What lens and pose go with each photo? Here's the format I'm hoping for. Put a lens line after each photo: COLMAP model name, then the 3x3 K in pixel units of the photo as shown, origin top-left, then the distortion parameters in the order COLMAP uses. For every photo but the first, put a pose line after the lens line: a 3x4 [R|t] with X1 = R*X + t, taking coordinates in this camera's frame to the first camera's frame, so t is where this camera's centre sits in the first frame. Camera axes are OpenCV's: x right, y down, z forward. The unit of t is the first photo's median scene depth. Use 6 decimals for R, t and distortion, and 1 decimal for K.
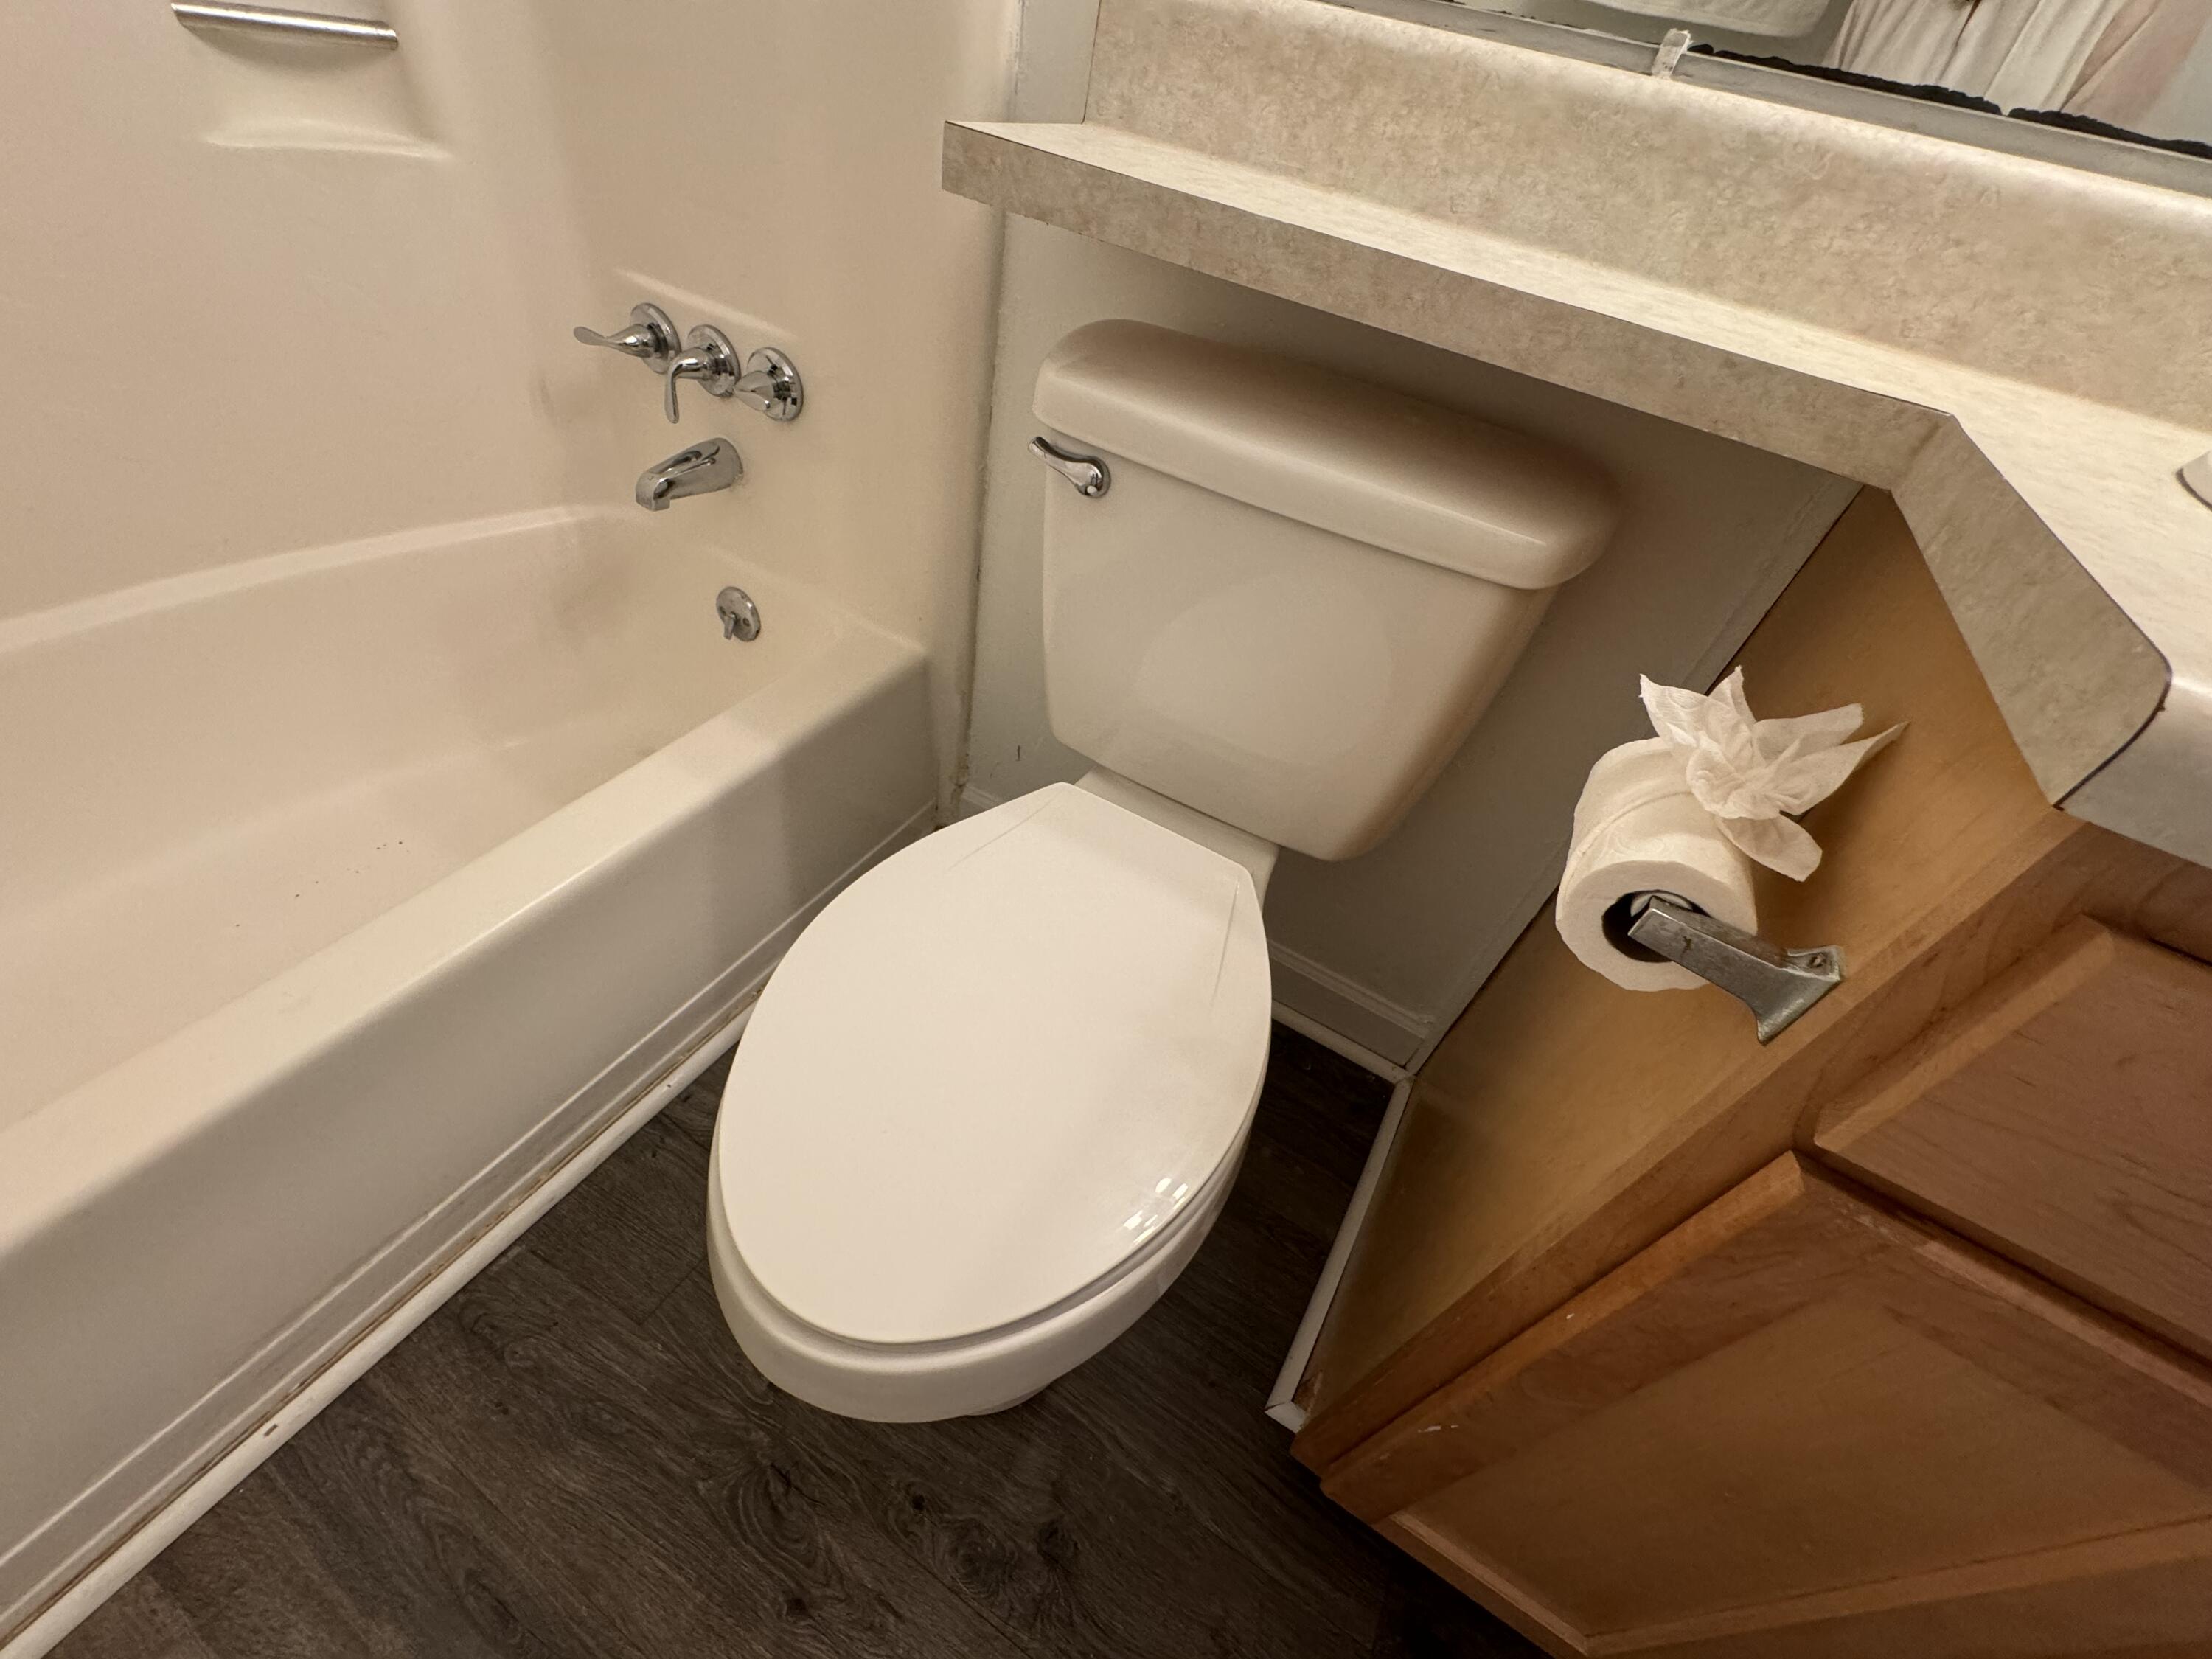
lens RADIAL K [[886.6, 0, 1106.0], [0, 886.6, 829.5], [0, 0, 1]] dist [-0.001323, -0.000246]
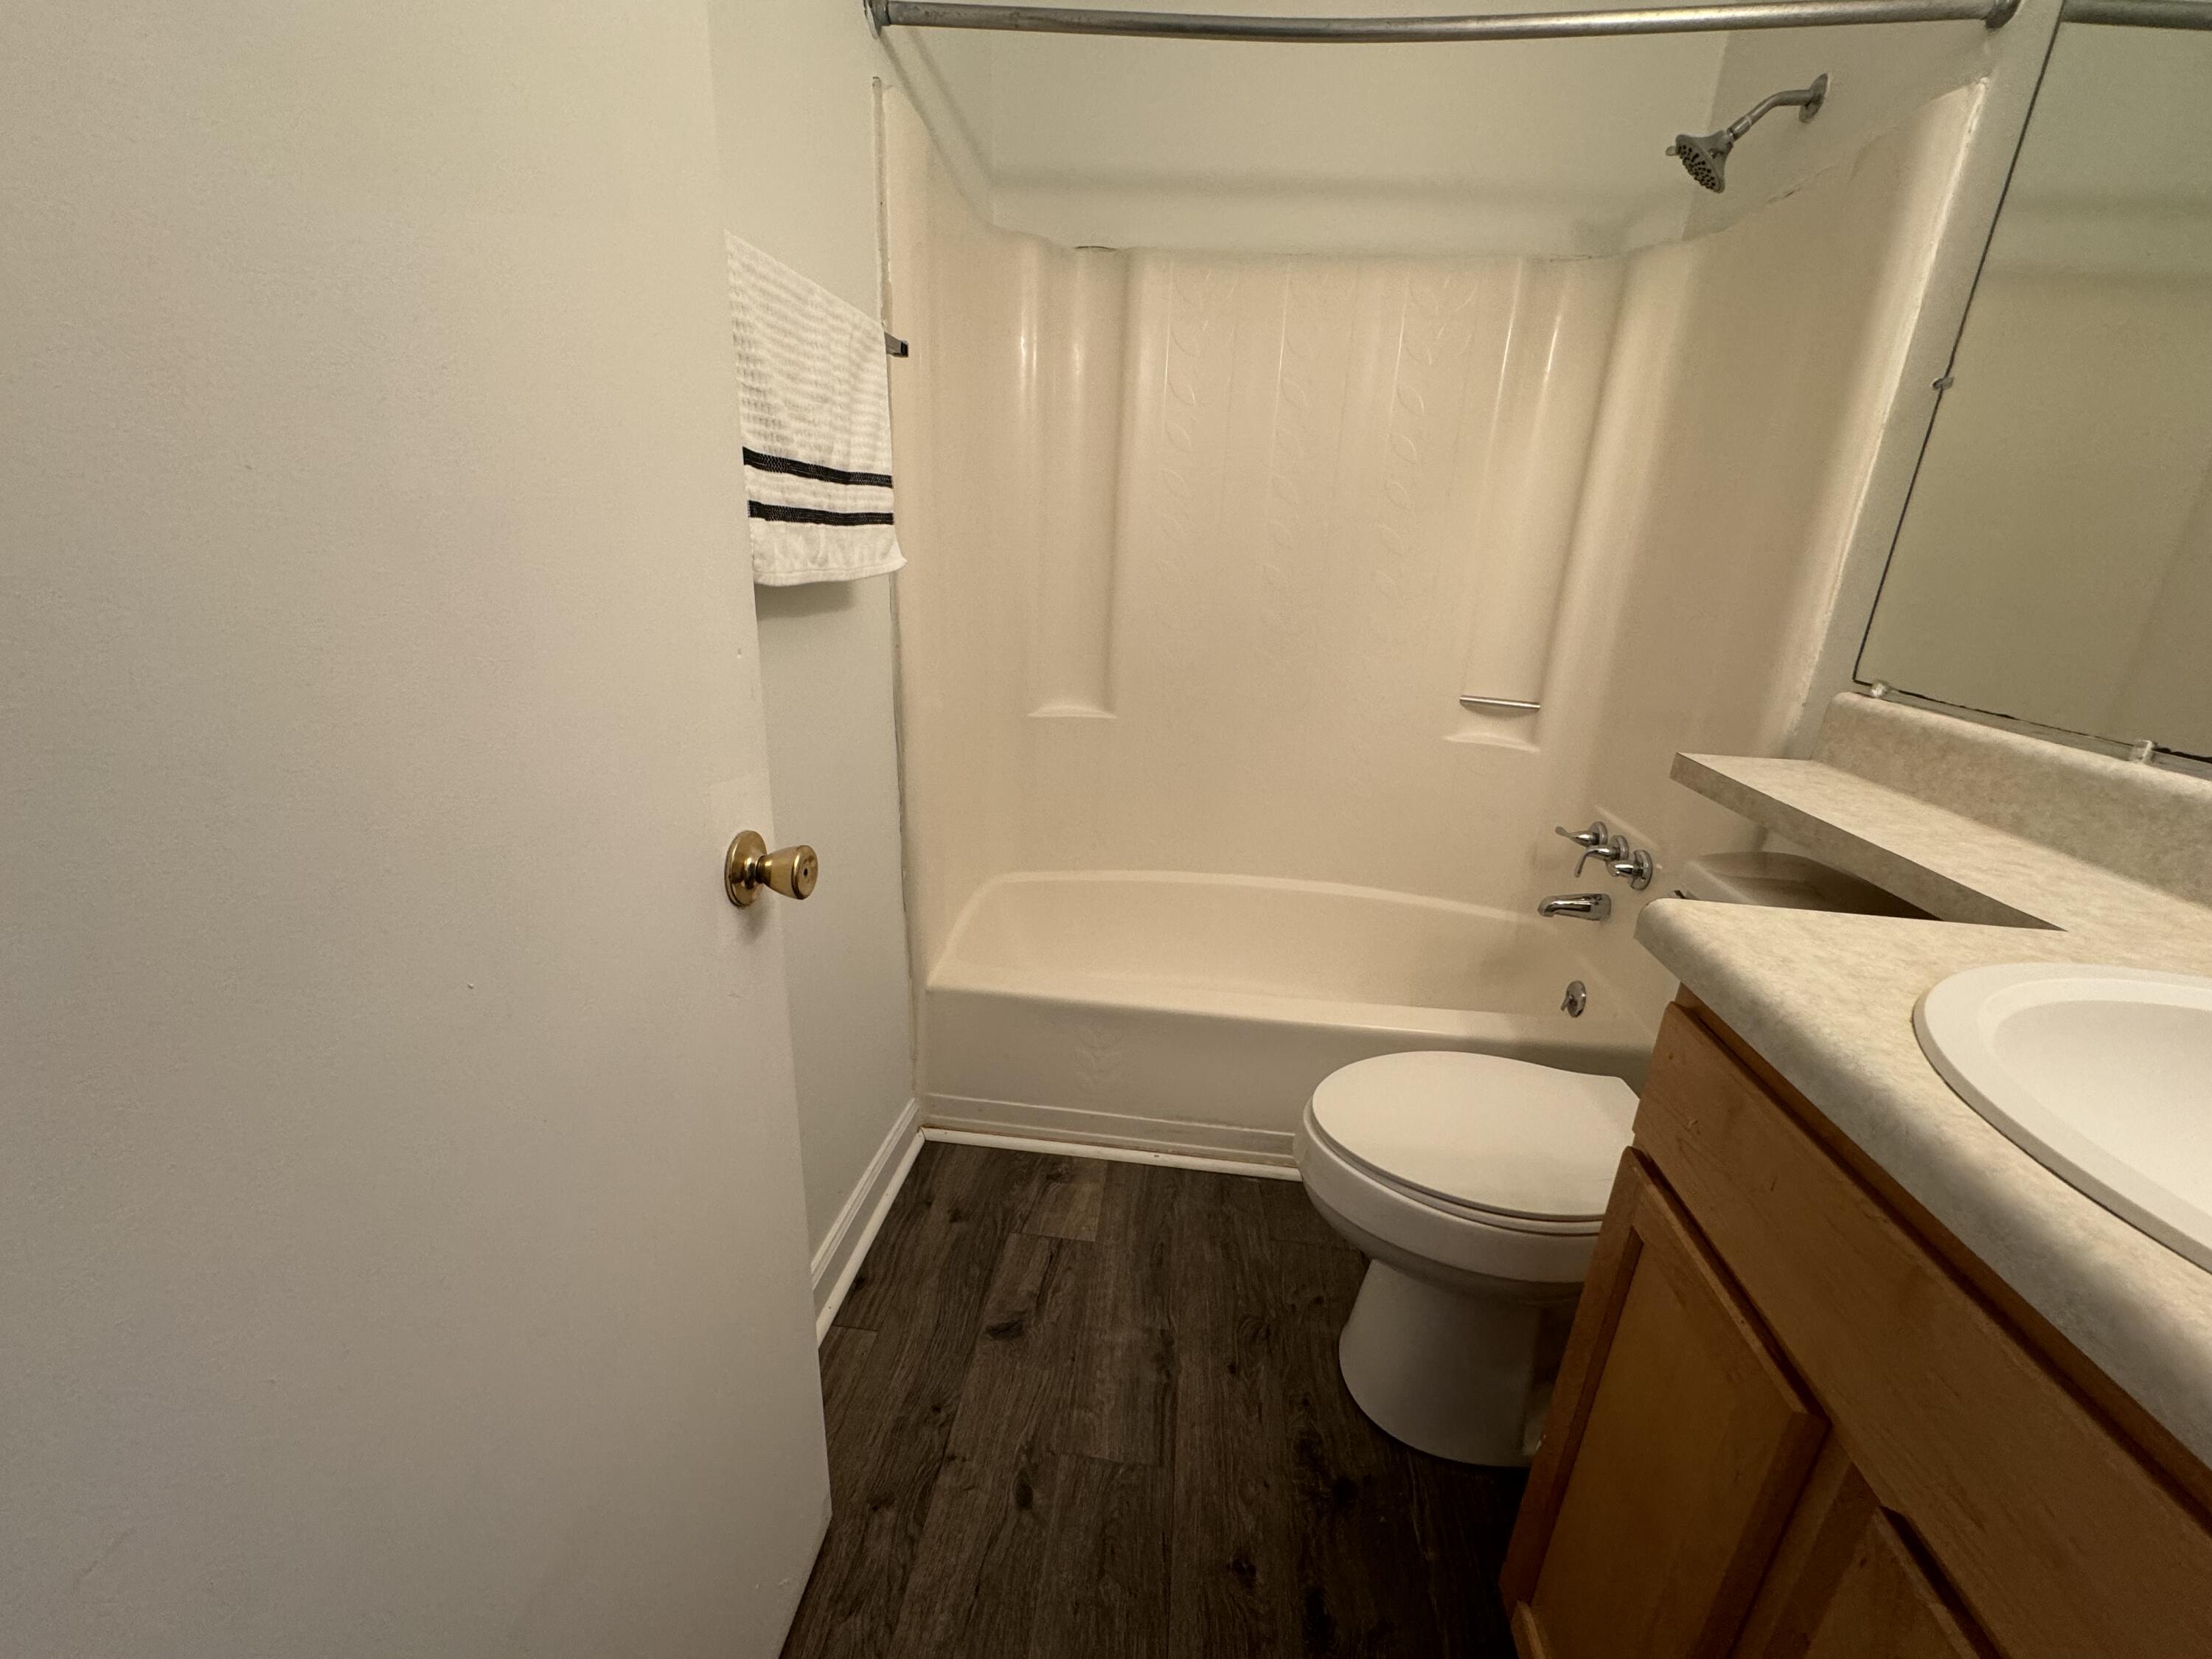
lens RADIAL K [[886.6, 0, 1106.0], [0, 886.6, 829.5], [0, 0, 1]] dist [-0.001323, -0.000246]
pose [[0.408979, 0.147737, -0.900506, 0.988966], [-0.605035, 0.782625, -0.146389, 0.408216], [0.683131, 0.604708, 0.409463, -0.583936]]
